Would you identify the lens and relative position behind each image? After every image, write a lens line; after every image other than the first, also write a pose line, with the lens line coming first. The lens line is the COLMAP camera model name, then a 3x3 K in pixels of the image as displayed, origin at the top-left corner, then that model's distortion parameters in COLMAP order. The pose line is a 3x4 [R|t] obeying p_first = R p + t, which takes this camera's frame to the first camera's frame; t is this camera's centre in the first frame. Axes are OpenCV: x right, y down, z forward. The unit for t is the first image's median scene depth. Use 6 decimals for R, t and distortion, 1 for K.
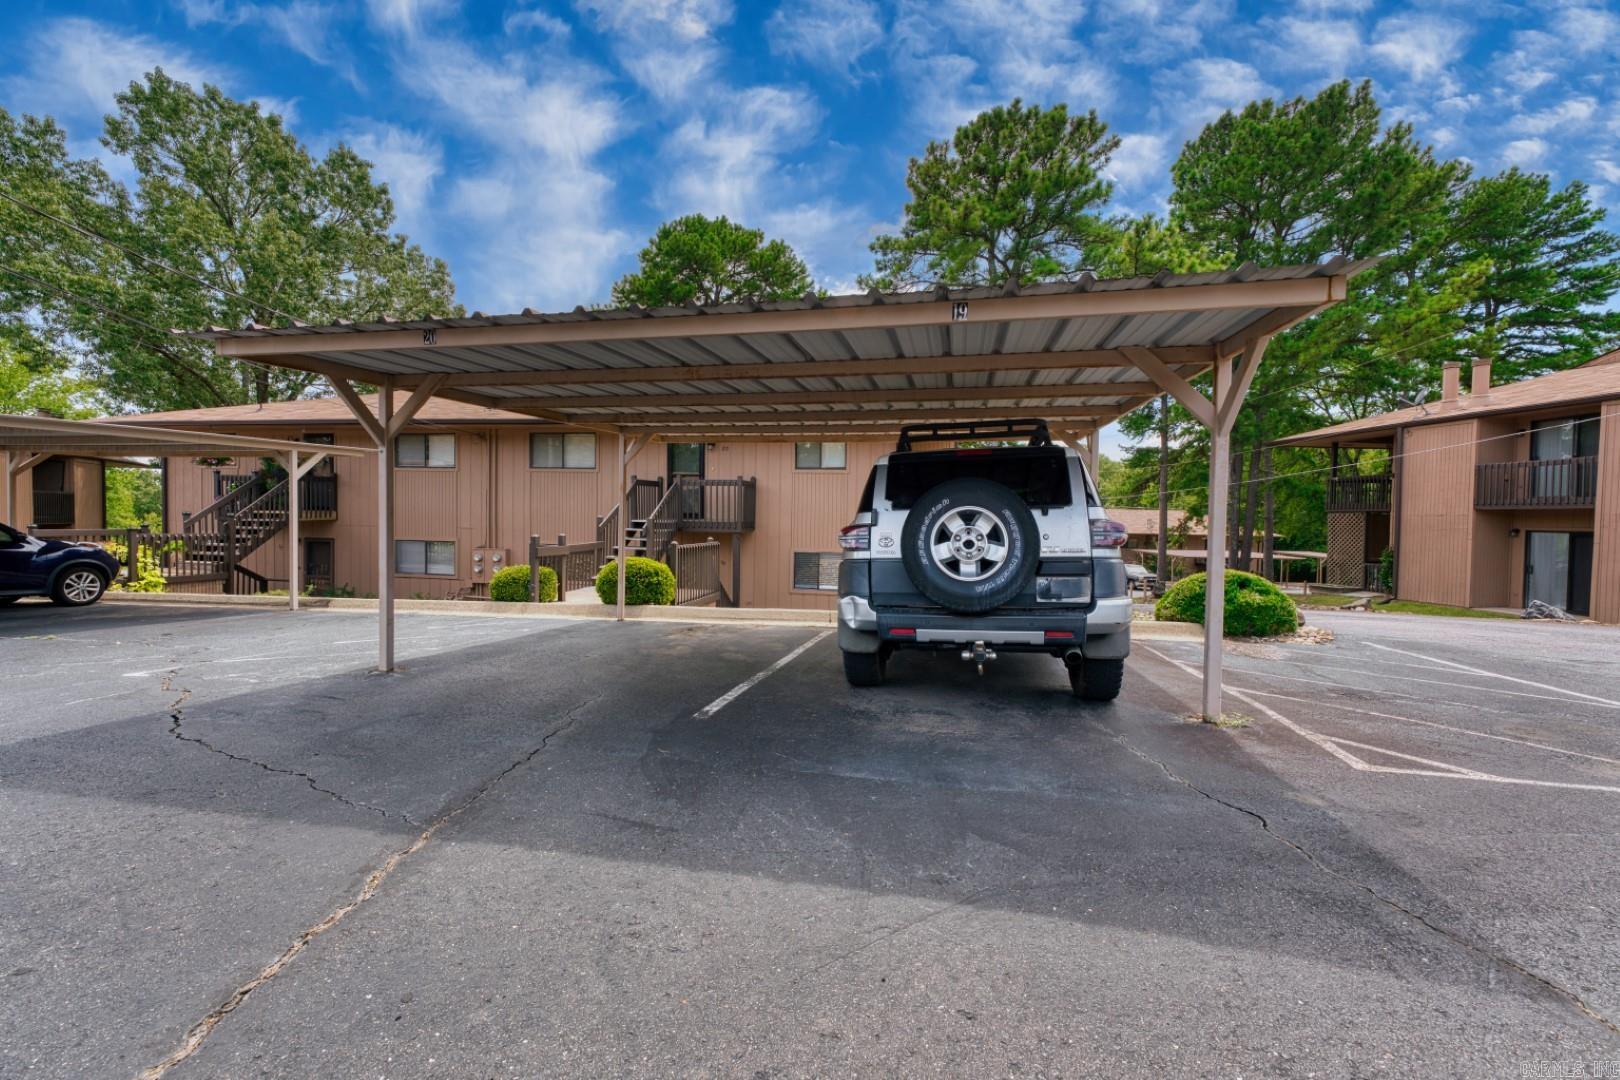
lens RADIAL K [[651.8, 0, 803.1], [0, 651.8, 542.0], [0, 0, 1]] dist [0.023517, -0.003299]
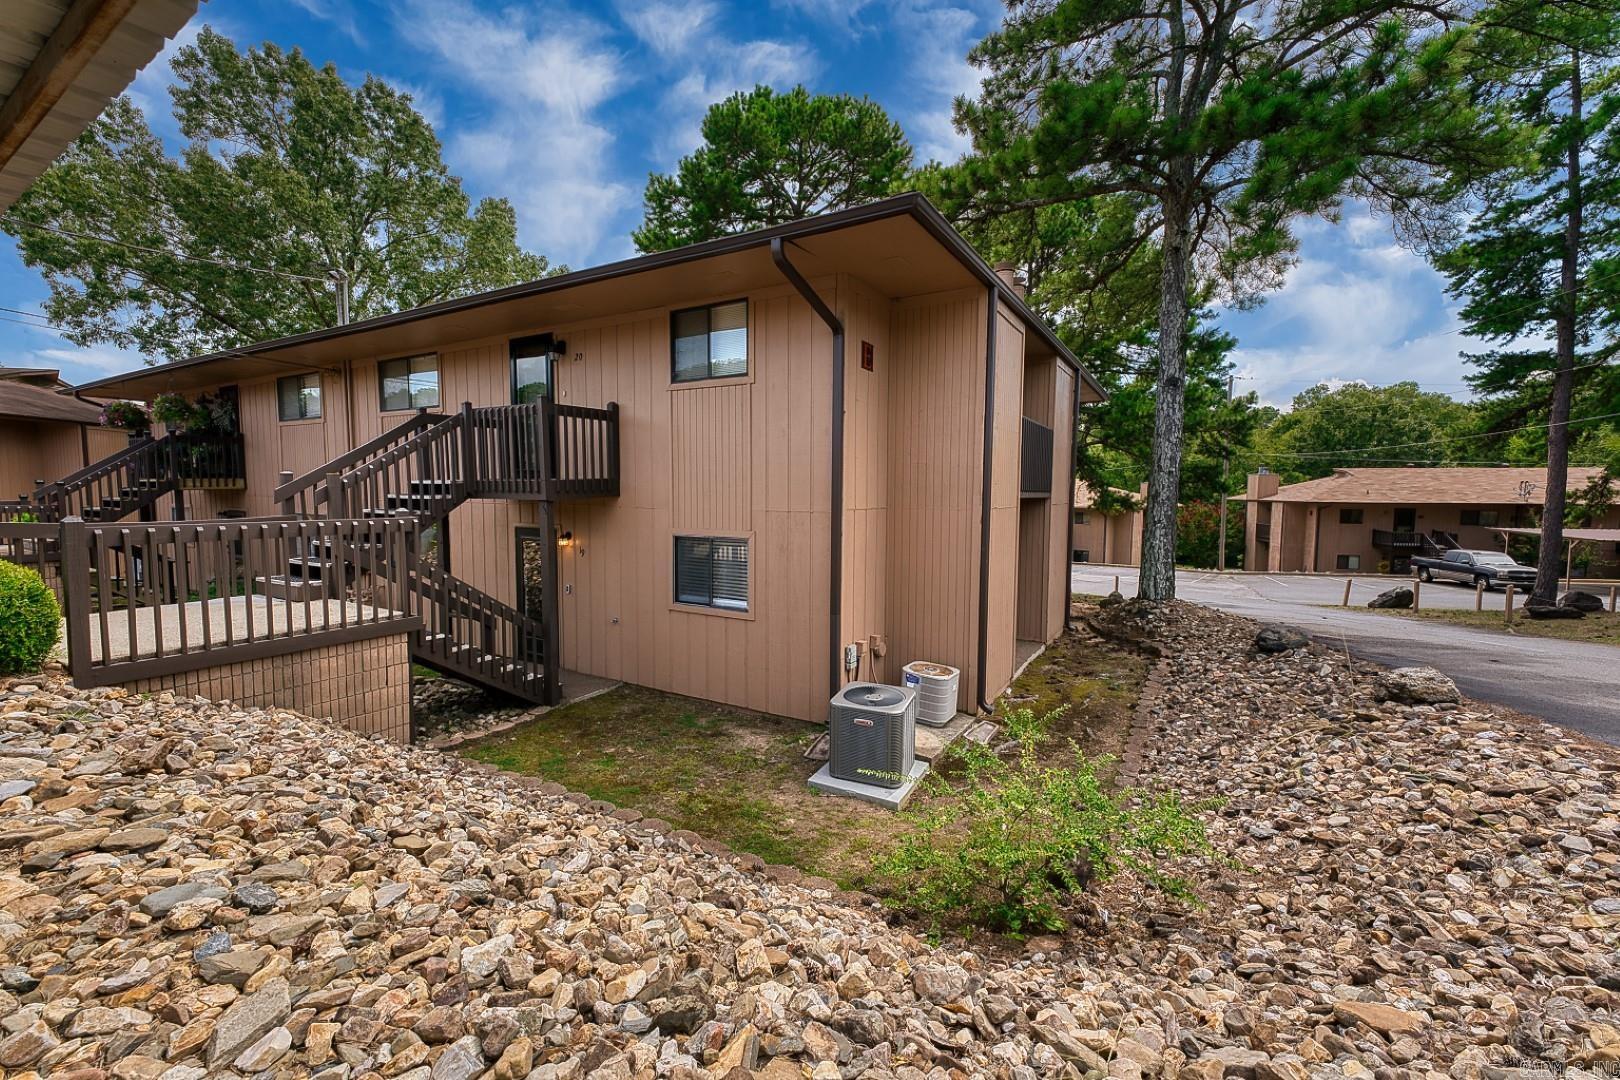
lens RADIAL K [[651.8, 0, 807.5], [0, 651.8, 535.2], [0, 0, 1]] dist [0.023517, -0.003299]
pose [[0.944838, 0.009936, -0.327387, 0.117374], [-0.000504, 0.999583, 0.028883, 0.000016], [0.327537, -0.027125, 0.944449, 0.224806]]
